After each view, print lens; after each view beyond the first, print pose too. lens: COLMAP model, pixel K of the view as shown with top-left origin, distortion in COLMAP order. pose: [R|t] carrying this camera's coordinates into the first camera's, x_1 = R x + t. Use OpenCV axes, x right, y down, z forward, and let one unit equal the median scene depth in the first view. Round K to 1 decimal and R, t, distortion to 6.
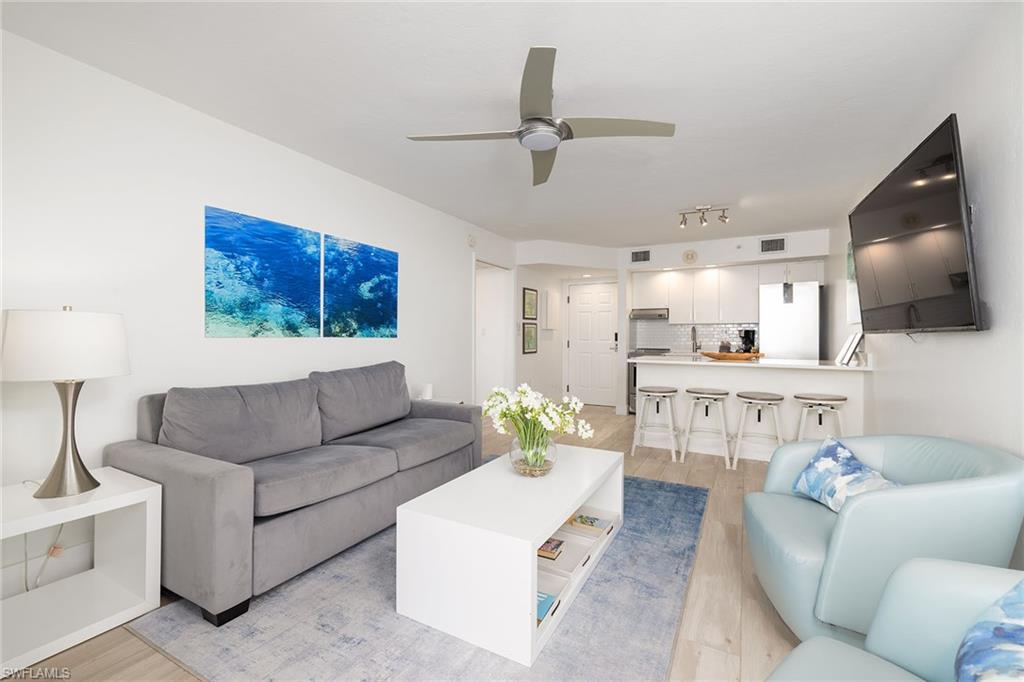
lens RADIAL K [[432.4, 0, 519.2], [0, 432.4, 337.0], [0, 0, 1]] dist [0.007253, -0.000869]
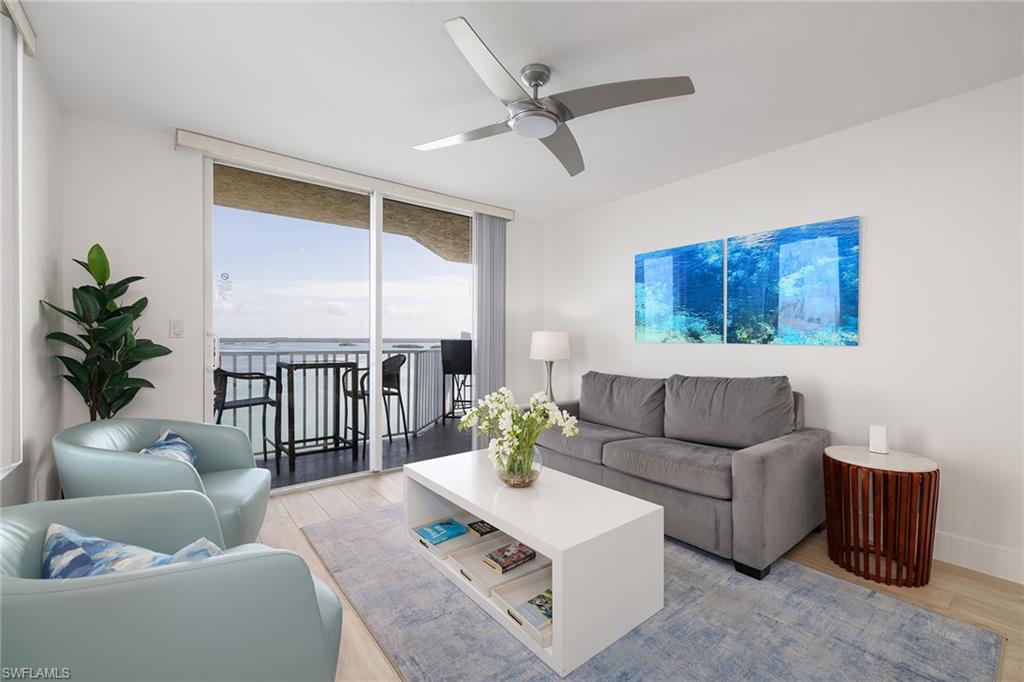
lens RADIAL K [[432.4, 0, 516.3], [0, 432.4, 341.0], [0, 0, 1]] dist [0.007253, -0.000869]
pose [[-0.393554, 0.005436, -0.919285, 0.689302], [-0.001492, 0.999977, 0.006552, -0.012104], [0.919300, 0.003950, -0.393537, 1.022317]]
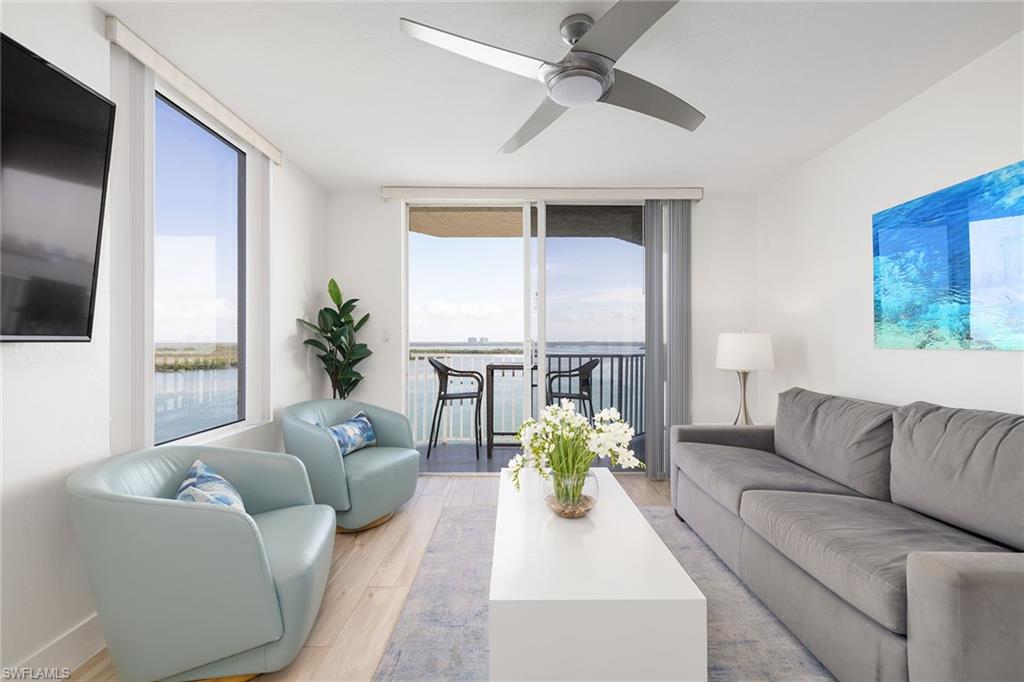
lens RADIAL K [[432.4, 0, 519.0], [0, 432.4, 342.7], [0, 0, 1]] dist [0.007253, -0.000869]
pose [[-0.880025, 0.001768, -0.474924, 0.380680], [0.001448, 0.999998, 0.001039, -0.012319], [0.474925, 0.000227, -0.880026, 1.251717]]
